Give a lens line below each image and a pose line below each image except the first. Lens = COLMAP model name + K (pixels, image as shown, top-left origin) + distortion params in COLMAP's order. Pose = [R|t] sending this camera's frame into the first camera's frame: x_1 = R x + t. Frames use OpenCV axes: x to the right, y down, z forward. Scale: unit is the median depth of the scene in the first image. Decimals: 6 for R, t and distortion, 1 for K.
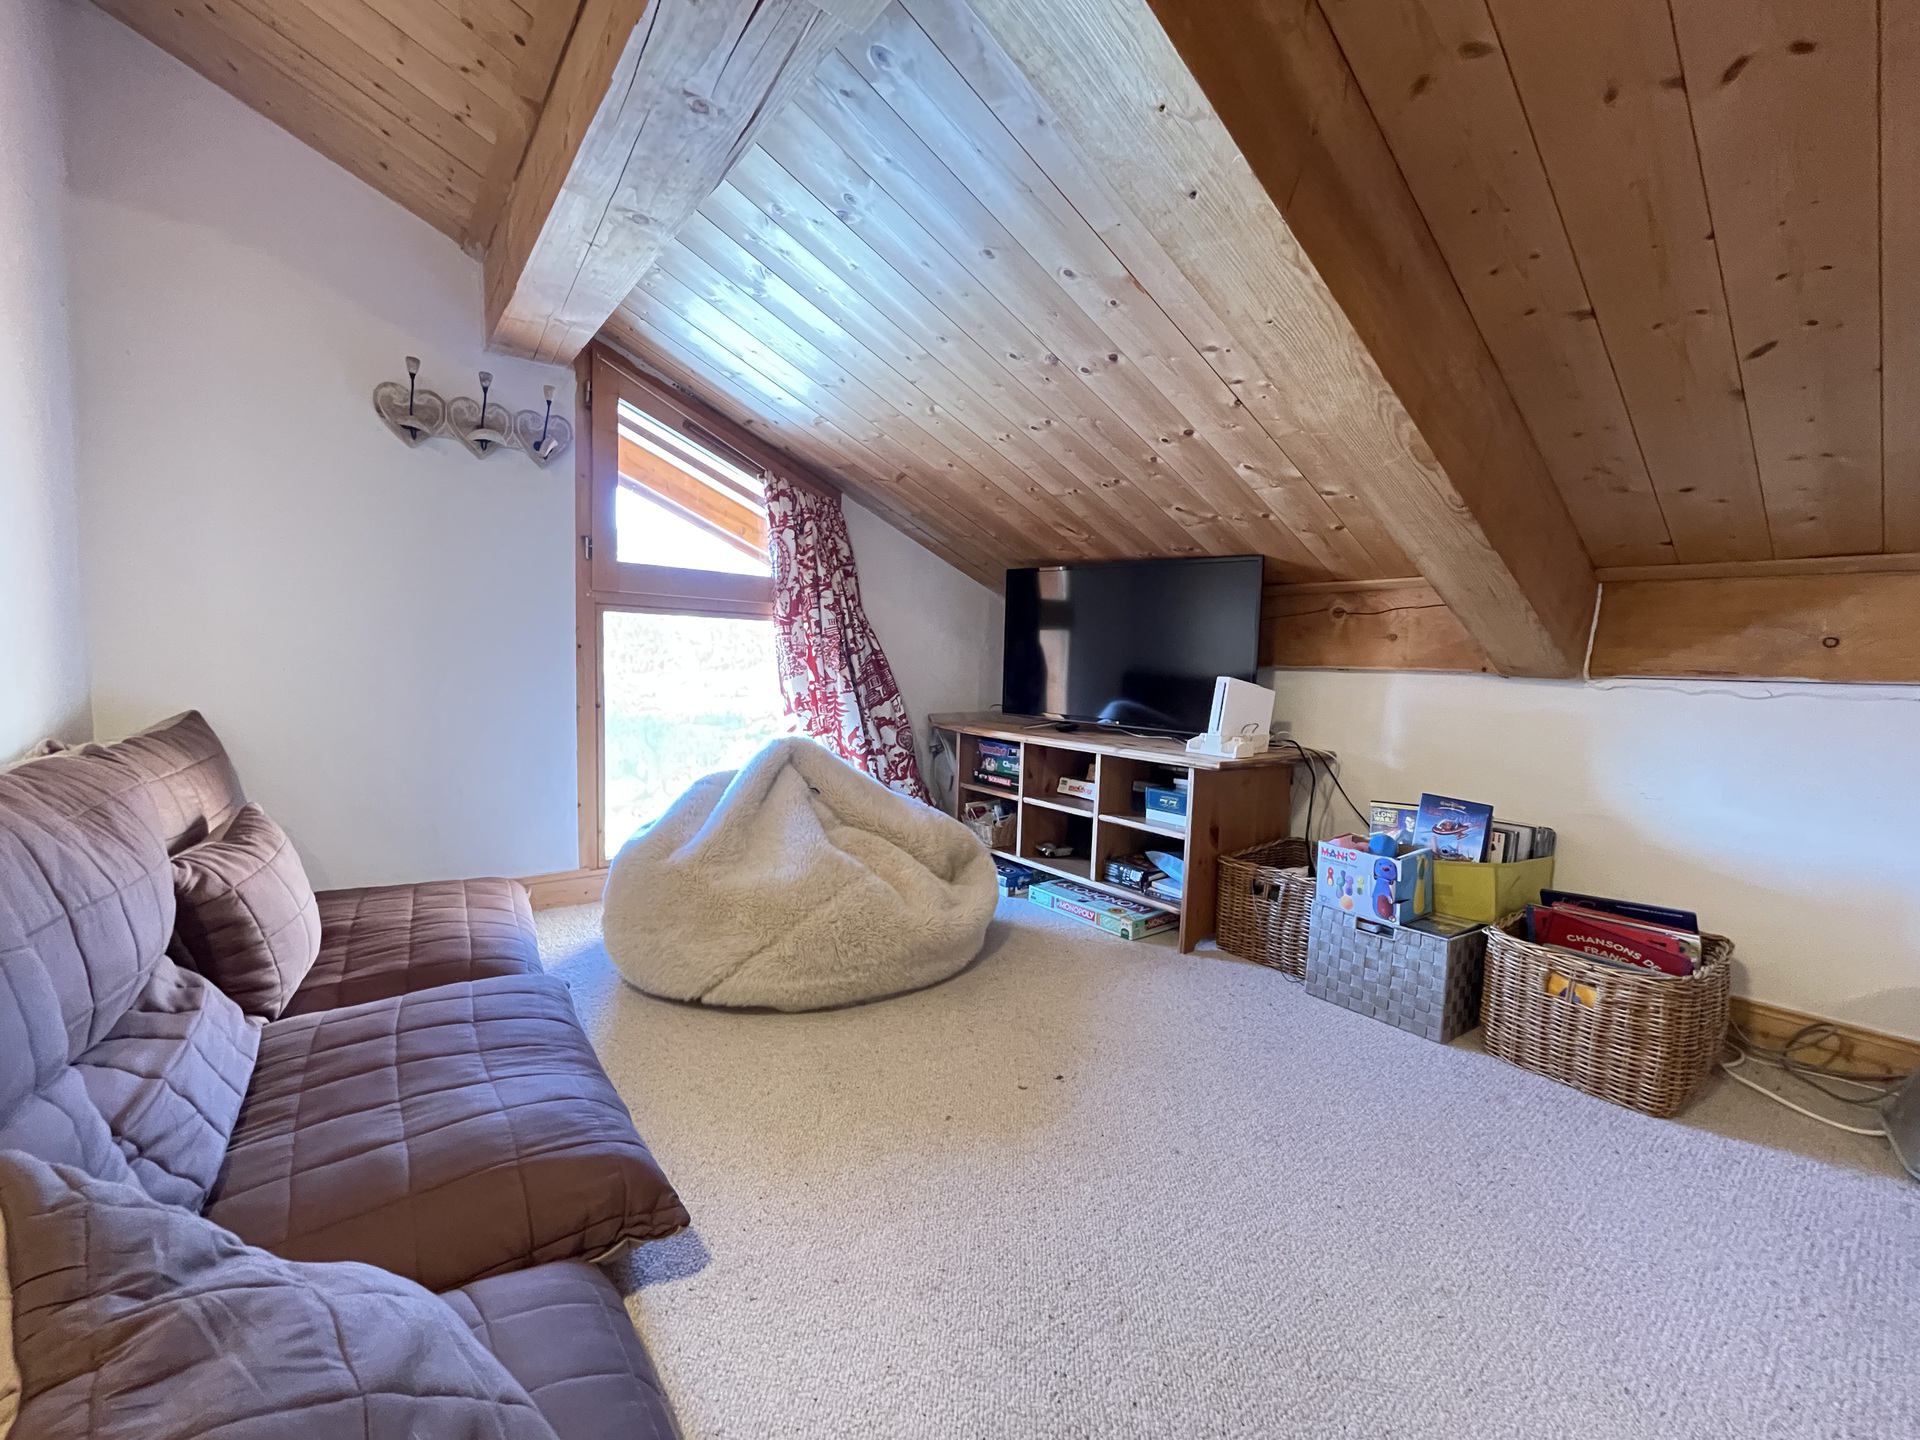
lens RADIAL K [[776.7, 0, 947.1], [0, 776.7, 722.7], [0, 0, 1]] dist [-0.001042, 0.000270]
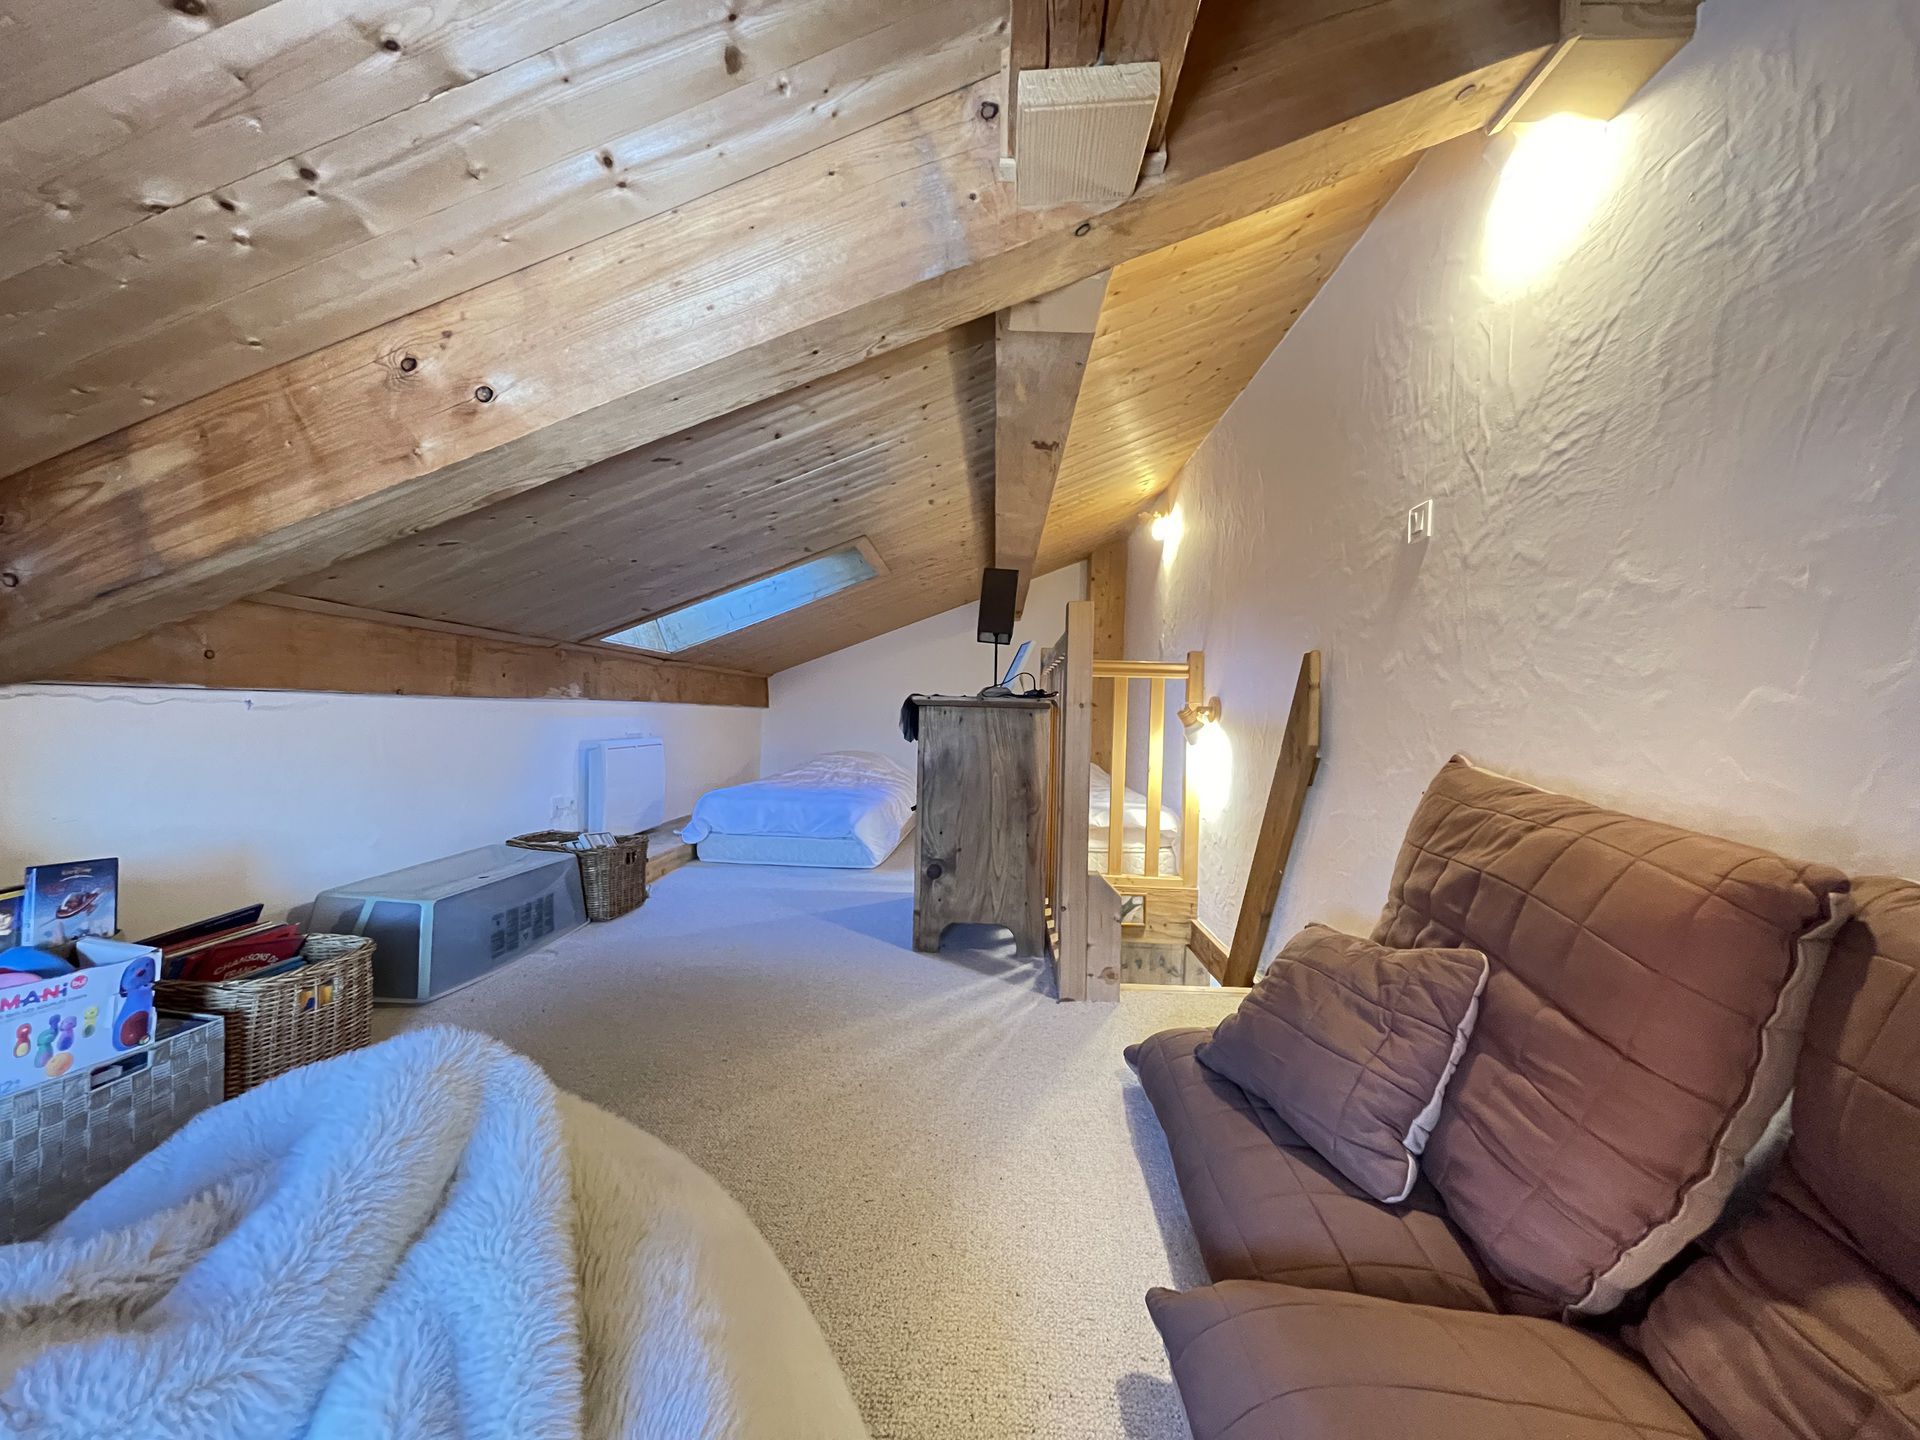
lens RADIAL K [[776.7, 0, 947.1], [0, 776.7, 722.7], [0, 0, 1]] dist [-0.001042, 0.000270]
pose [[-0.757973, -0.061003, 0.649427, -0.404344], [-0.005071, 0.996138, 0.087652, -0.095240], [-0.652266, 0.063145, -0.755355, 1.014051]]
